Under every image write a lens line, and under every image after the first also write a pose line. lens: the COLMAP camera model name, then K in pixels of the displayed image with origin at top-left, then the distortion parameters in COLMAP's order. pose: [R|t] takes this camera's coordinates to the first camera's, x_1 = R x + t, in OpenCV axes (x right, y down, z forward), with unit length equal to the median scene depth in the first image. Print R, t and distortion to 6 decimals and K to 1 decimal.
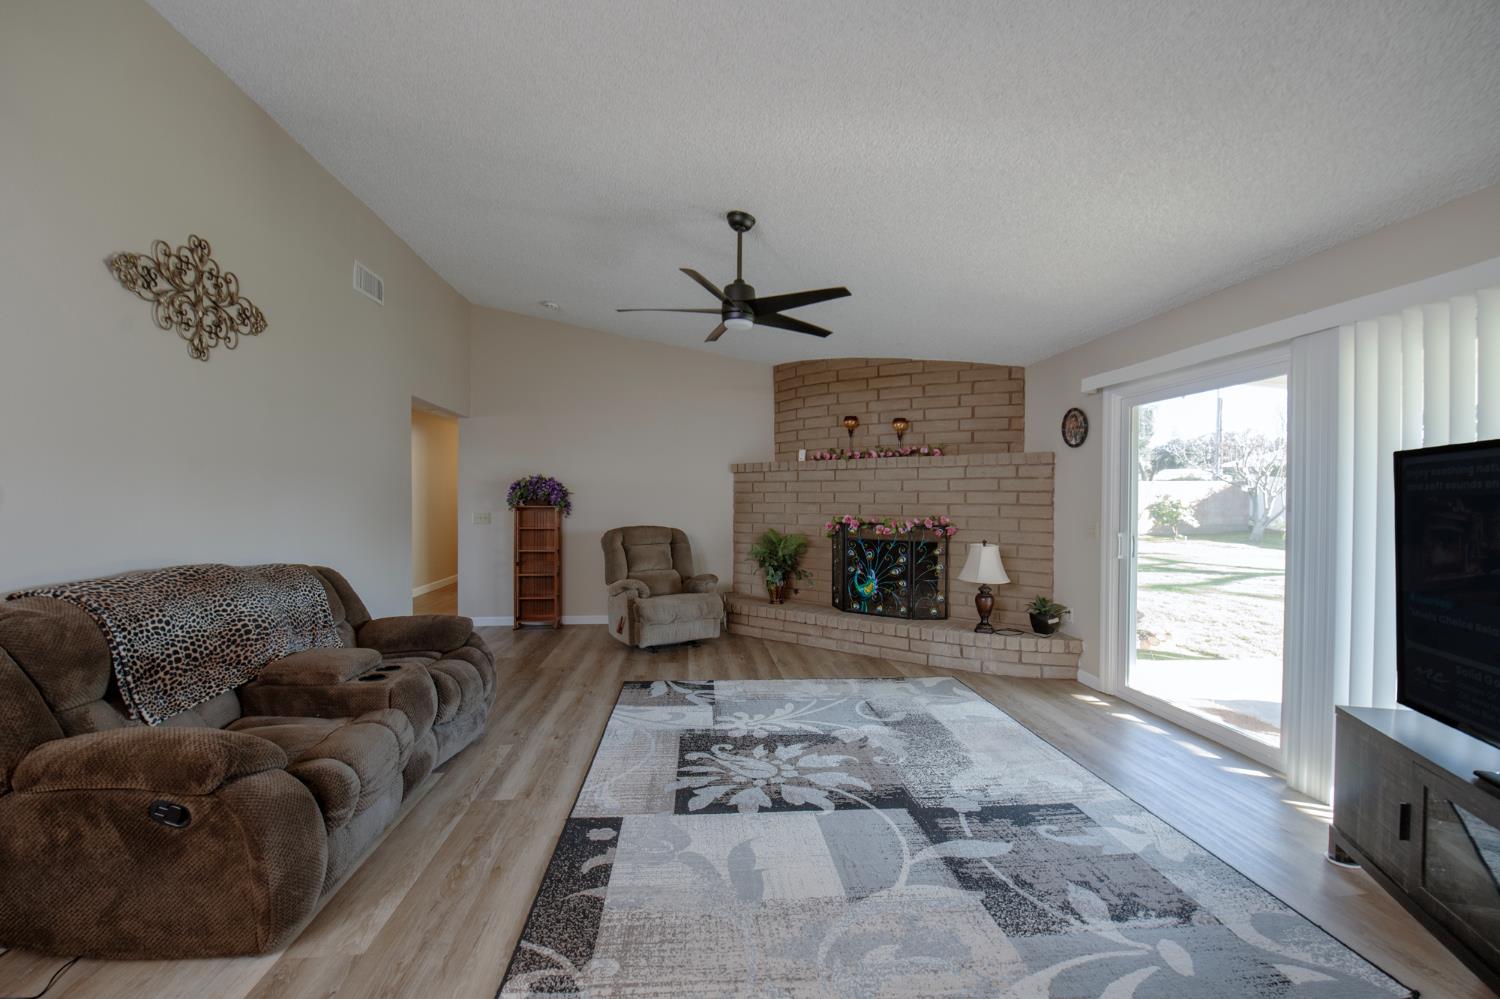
lens RADIAL K [[614.9, 0, 750.0], [0, 614.9, 499.5], [0, 0, 1]] dist [-0.035227, 0.000103]
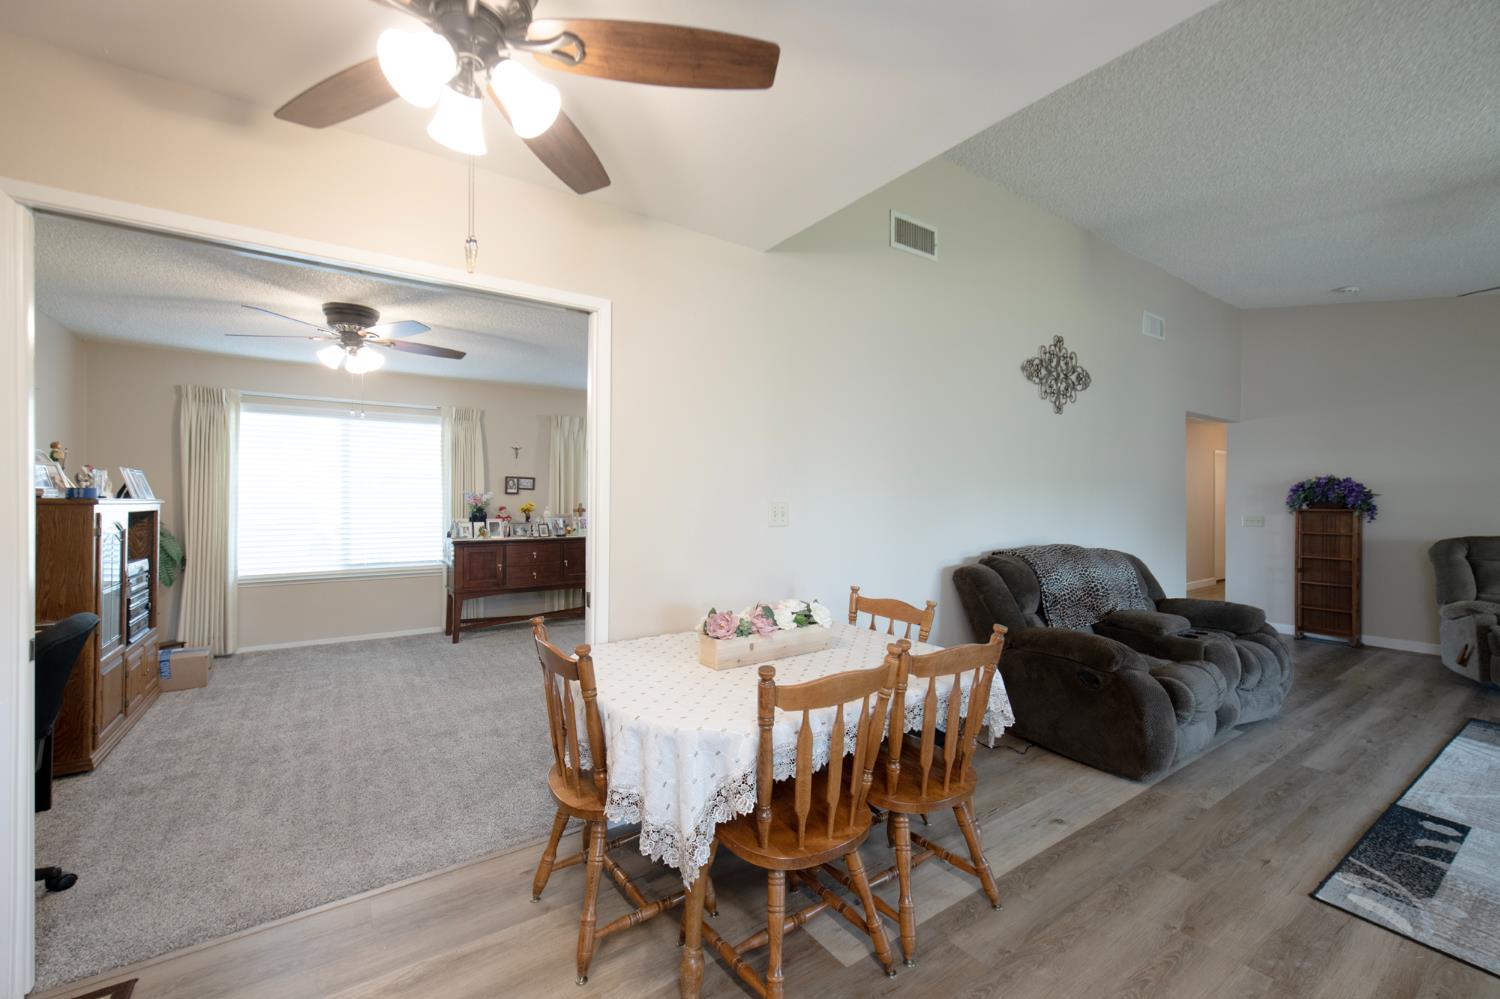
lens RADIAL K [[611.5, 0, 750.0], [0, 611.5, 499.5], [0, 0, 1]] dist [-0.000687, -0.000274]
pose [[0.483354, -0.001020, -0.875424, 0.087739], [-0.000173, 0.999999, -0.001260, -0.006834], [0.875425, 0.000760, 0.483353, -0.476324]]
